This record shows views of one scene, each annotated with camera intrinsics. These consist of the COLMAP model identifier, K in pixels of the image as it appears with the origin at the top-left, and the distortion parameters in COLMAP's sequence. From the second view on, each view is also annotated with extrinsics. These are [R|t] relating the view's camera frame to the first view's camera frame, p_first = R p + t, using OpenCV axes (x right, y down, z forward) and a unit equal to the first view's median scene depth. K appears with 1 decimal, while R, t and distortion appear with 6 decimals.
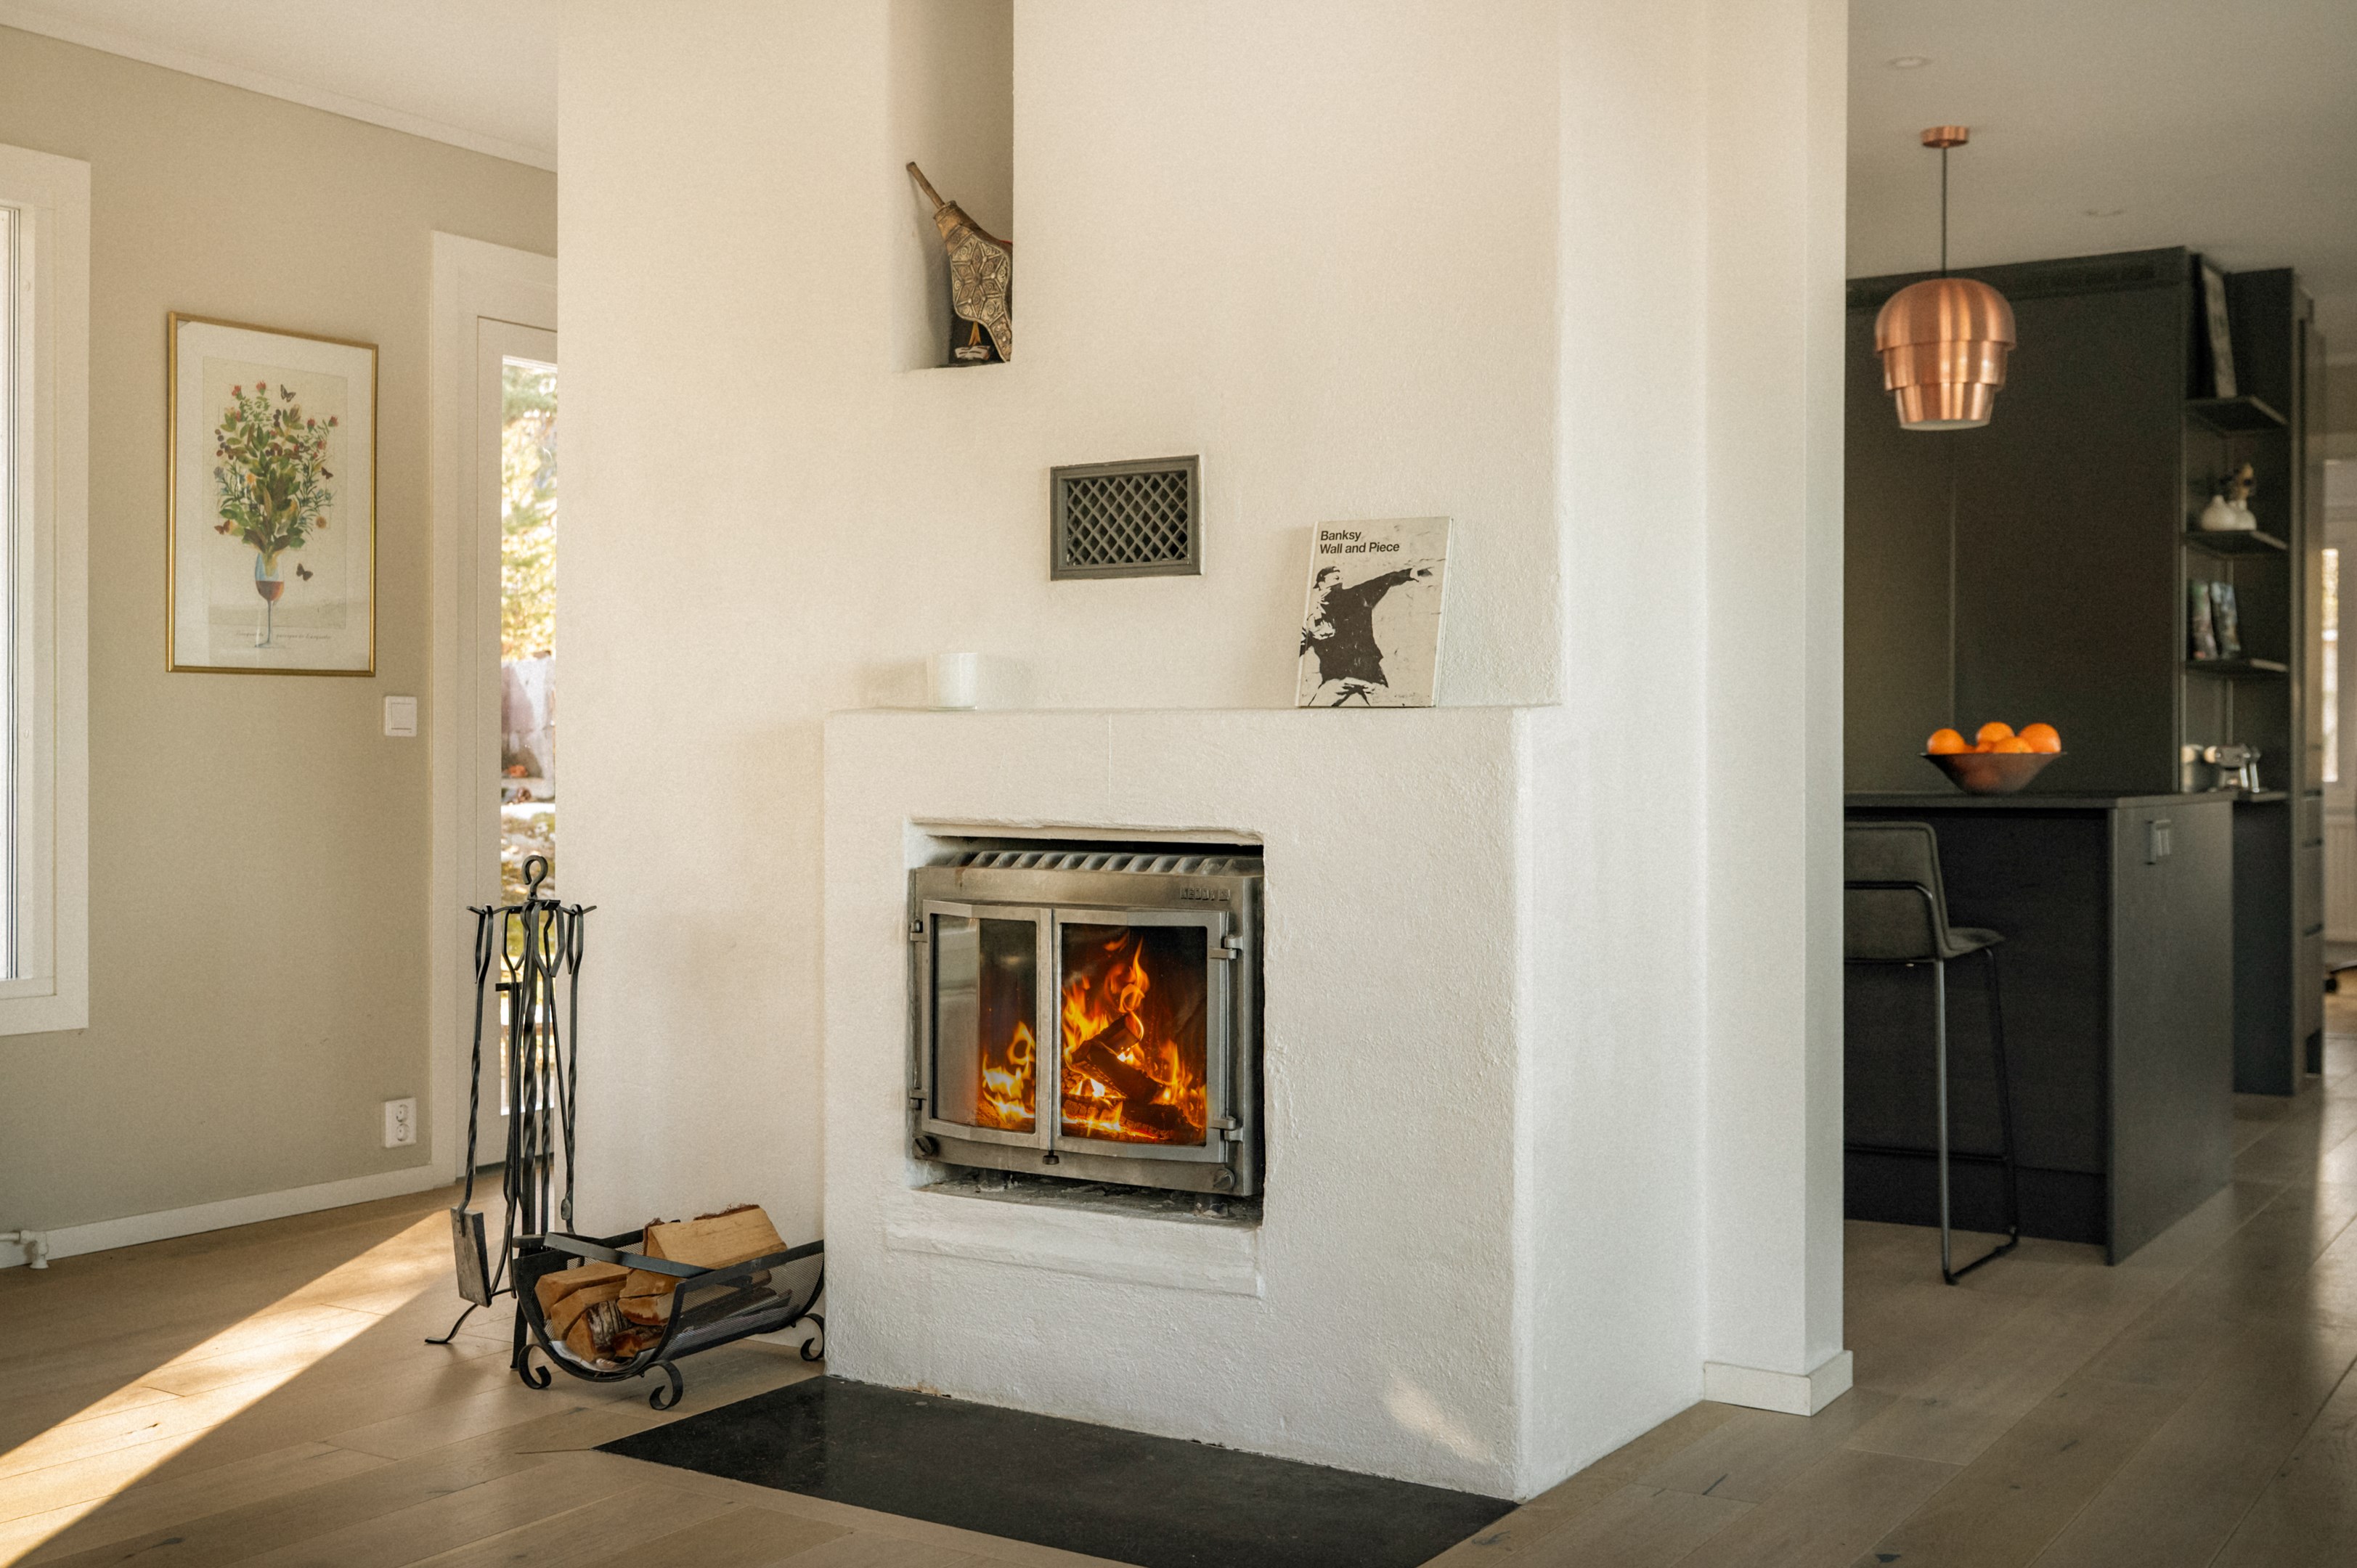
lens RADIAL K [[2474.2, 0, 1179.5], [0, 2474.2, 774.4], [0, 0, 1]] dist [0.006267, 0.000000]
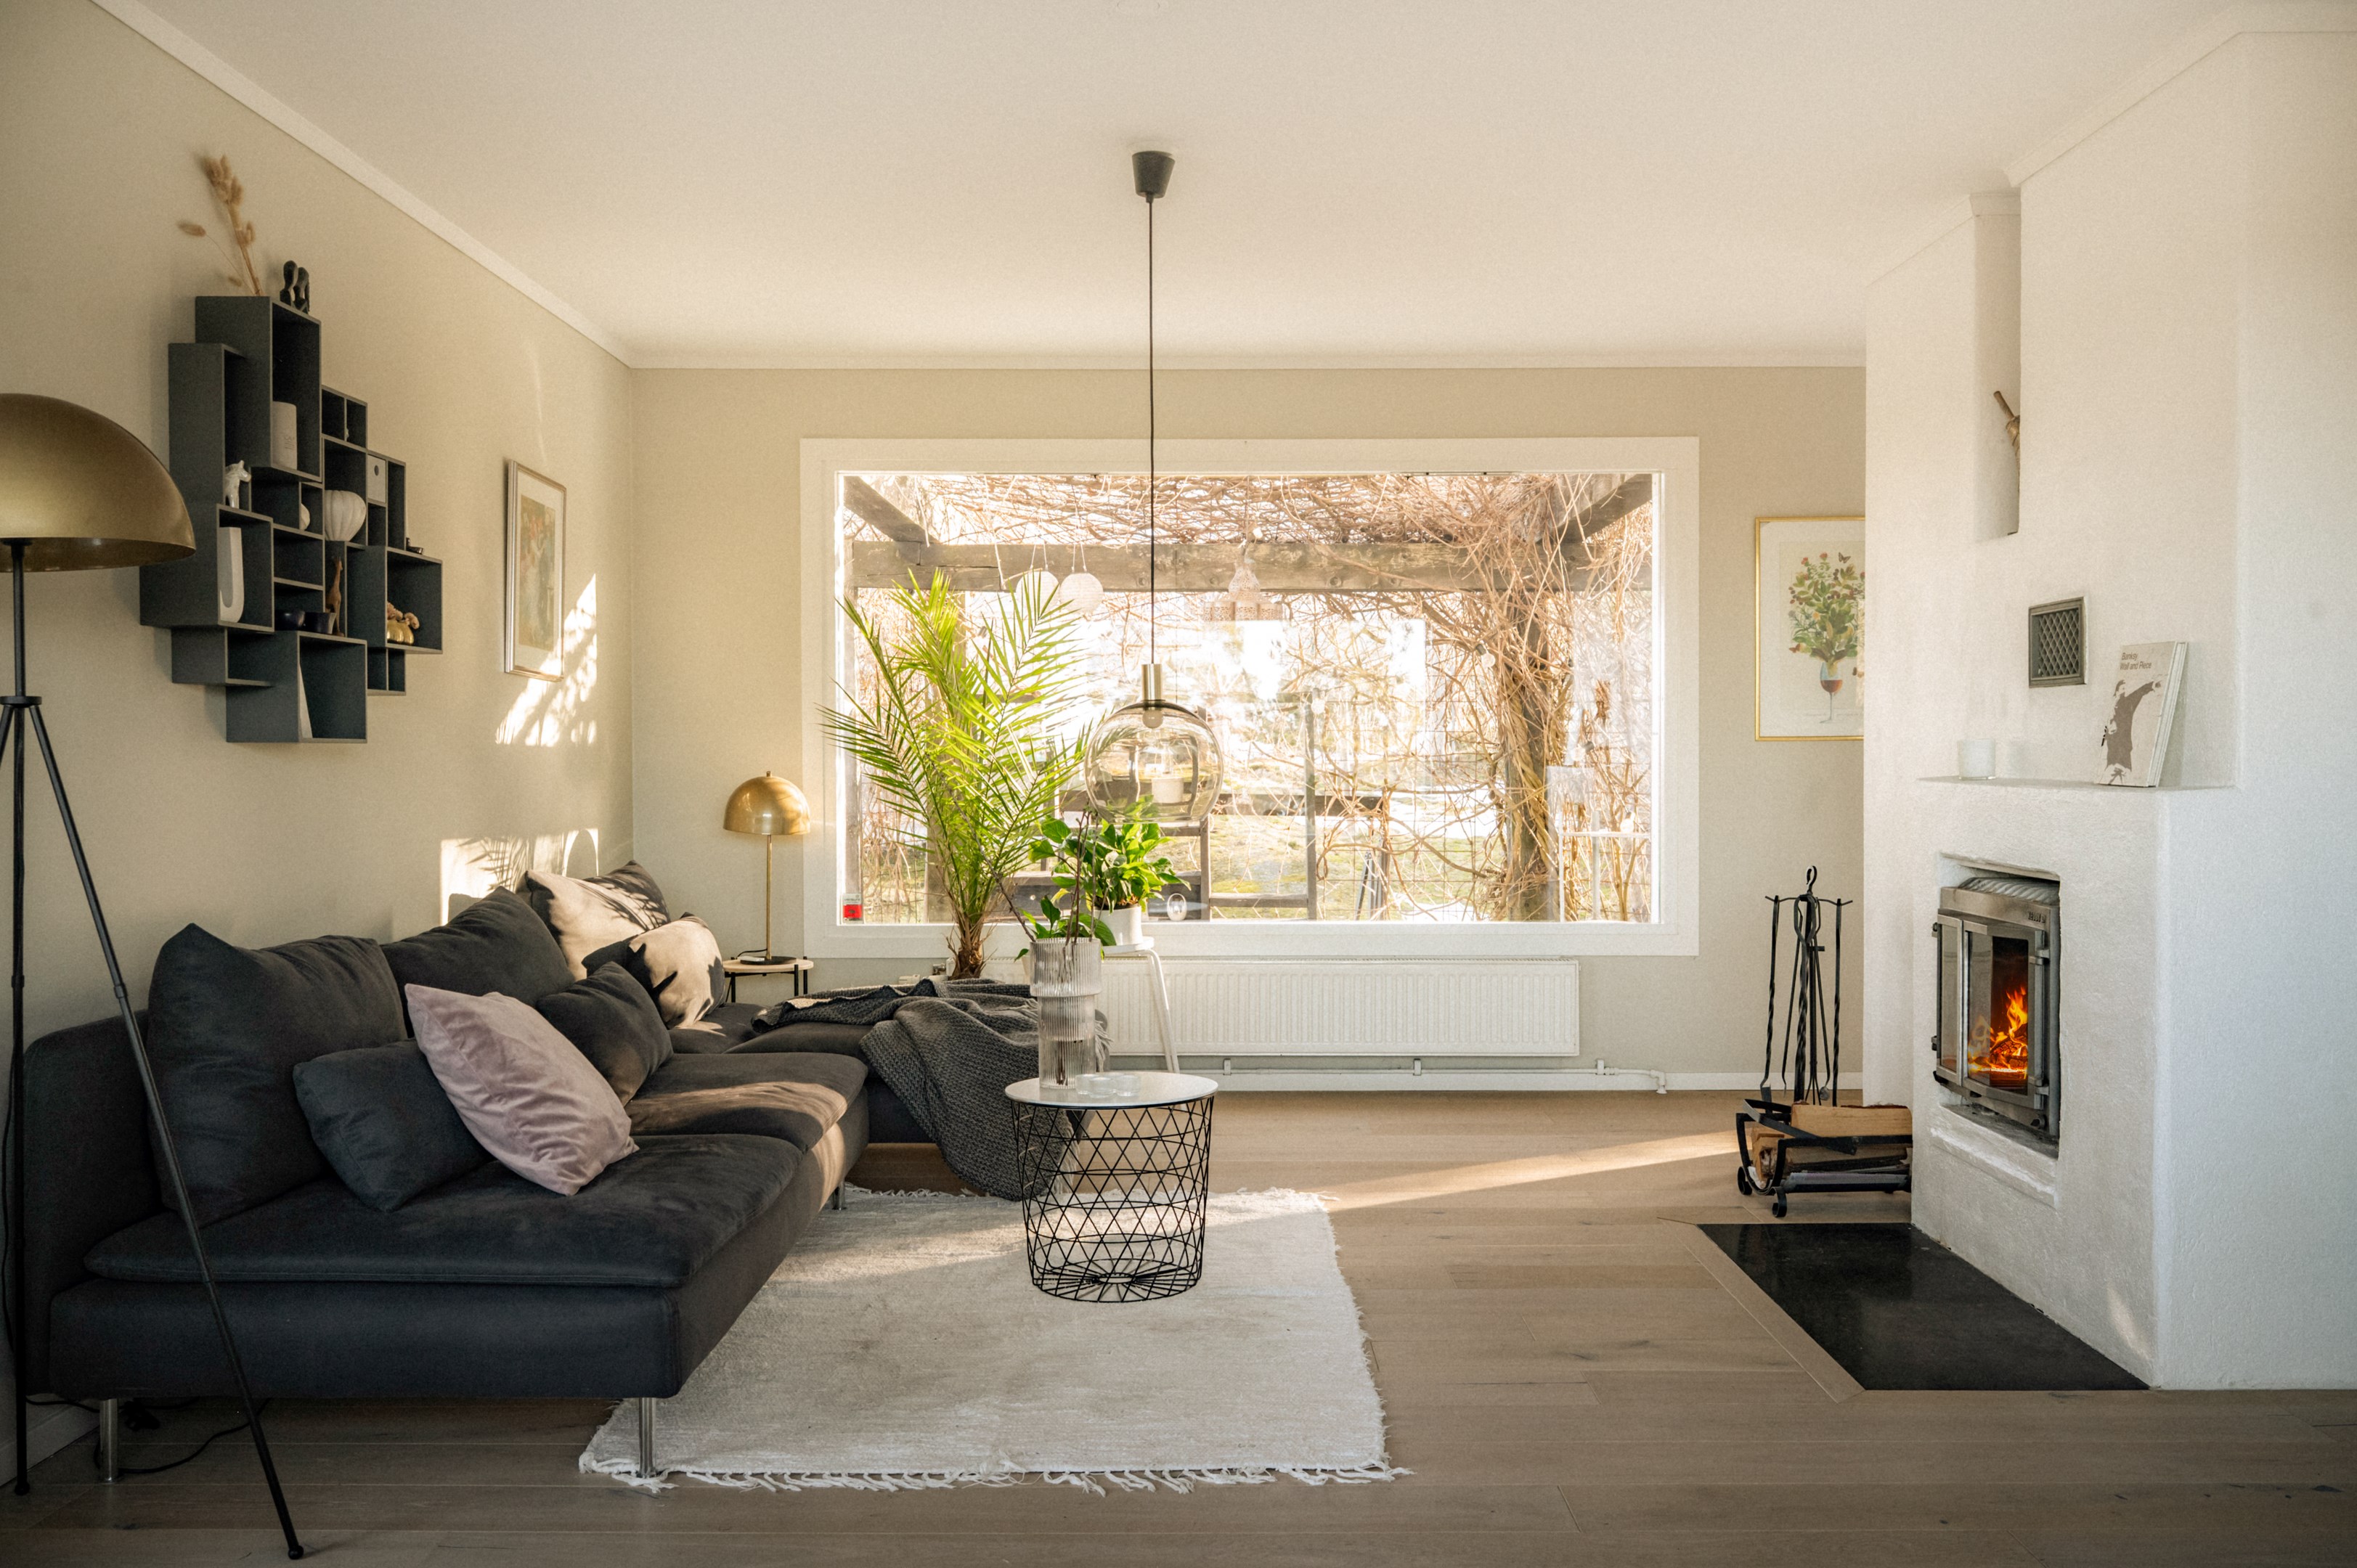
lens RADIAL K [[1989.9, 0, 1180.2], [0, 1989.9, 775.4], [0, 0, 1]] dist [0.042392, -0.000766]
pose [[0.527271, 0.008447, -0.849655, 0.528668], [-0.005302, 0.999964, 0.006651, -0.026961], [0.849680, 0.000998, 0.527297, -0.006589]]
